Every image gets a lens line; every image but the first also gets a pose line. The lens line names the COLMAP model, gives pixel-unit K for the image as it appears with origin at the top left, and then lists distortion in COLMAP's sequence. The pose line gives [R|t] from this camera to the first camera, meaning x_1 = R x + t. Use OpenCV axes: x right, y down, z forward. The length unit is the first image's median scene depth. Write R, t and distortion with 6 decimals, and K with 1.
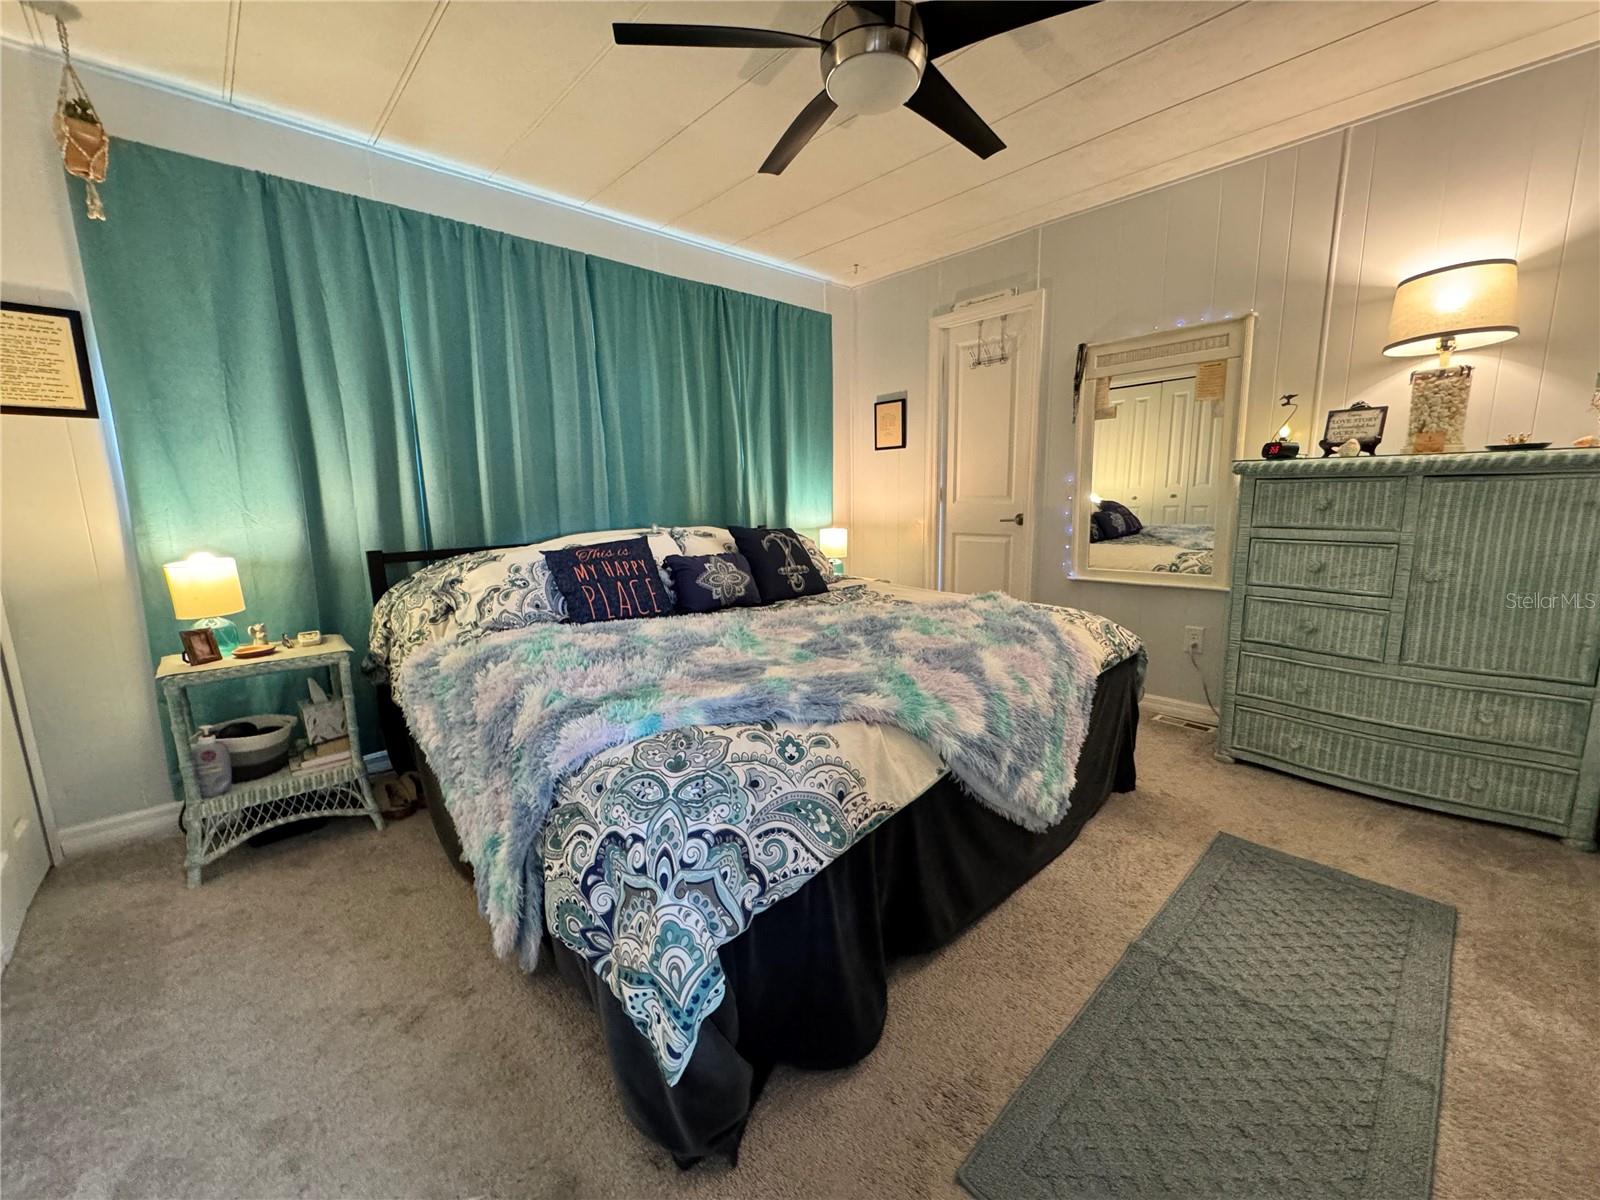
lens RADIAL K [[640.2, 0, 799.3], [0, 640.2, 602.6], [0, 0, 1]] dist [-0.003229, 0.000382]
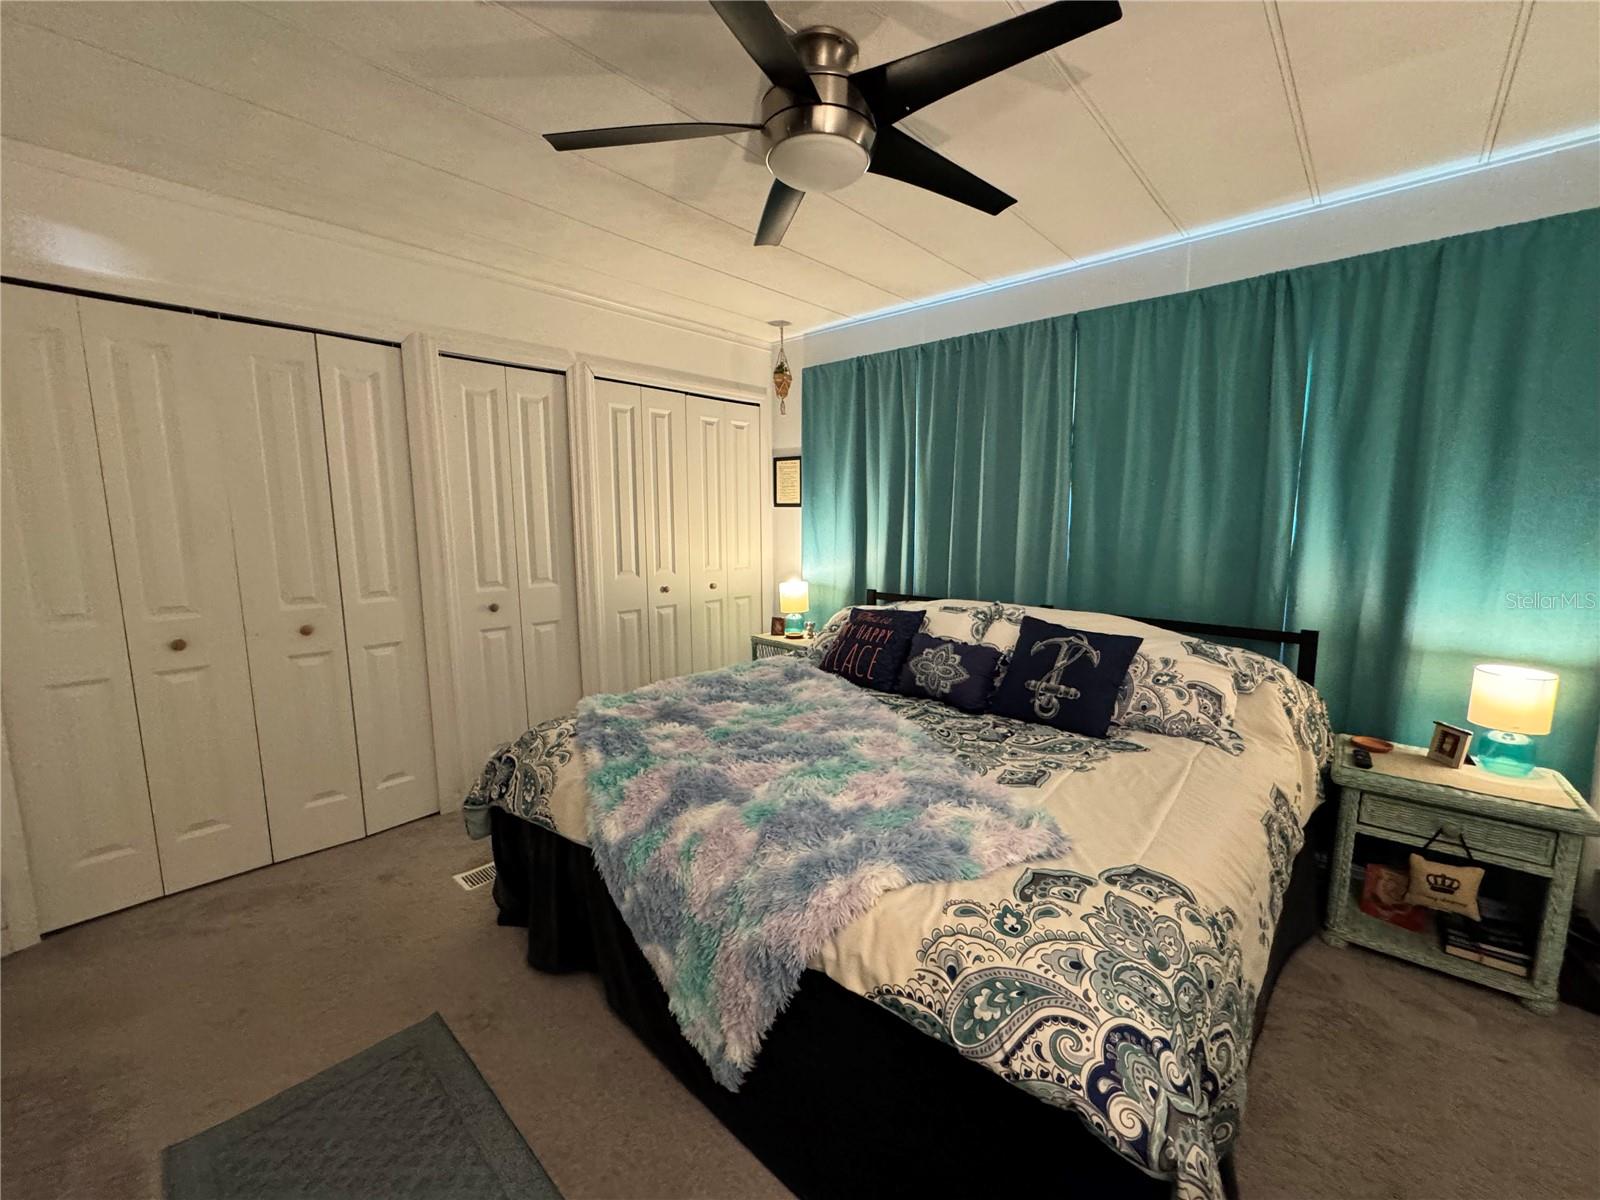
lens RADIAL K [[640.2, 0, 799.3], [0, 640.2, 602.6], [0, 0, 1]] dist [-0.003229, 0.000382]
pose [[0.075860, 0.156308, -0.984791, 0.771813], [-0.169007, 0.975362, 0.141793, -0.229493], [0.982691, 0.155681, 0.100408, 0.685773]]
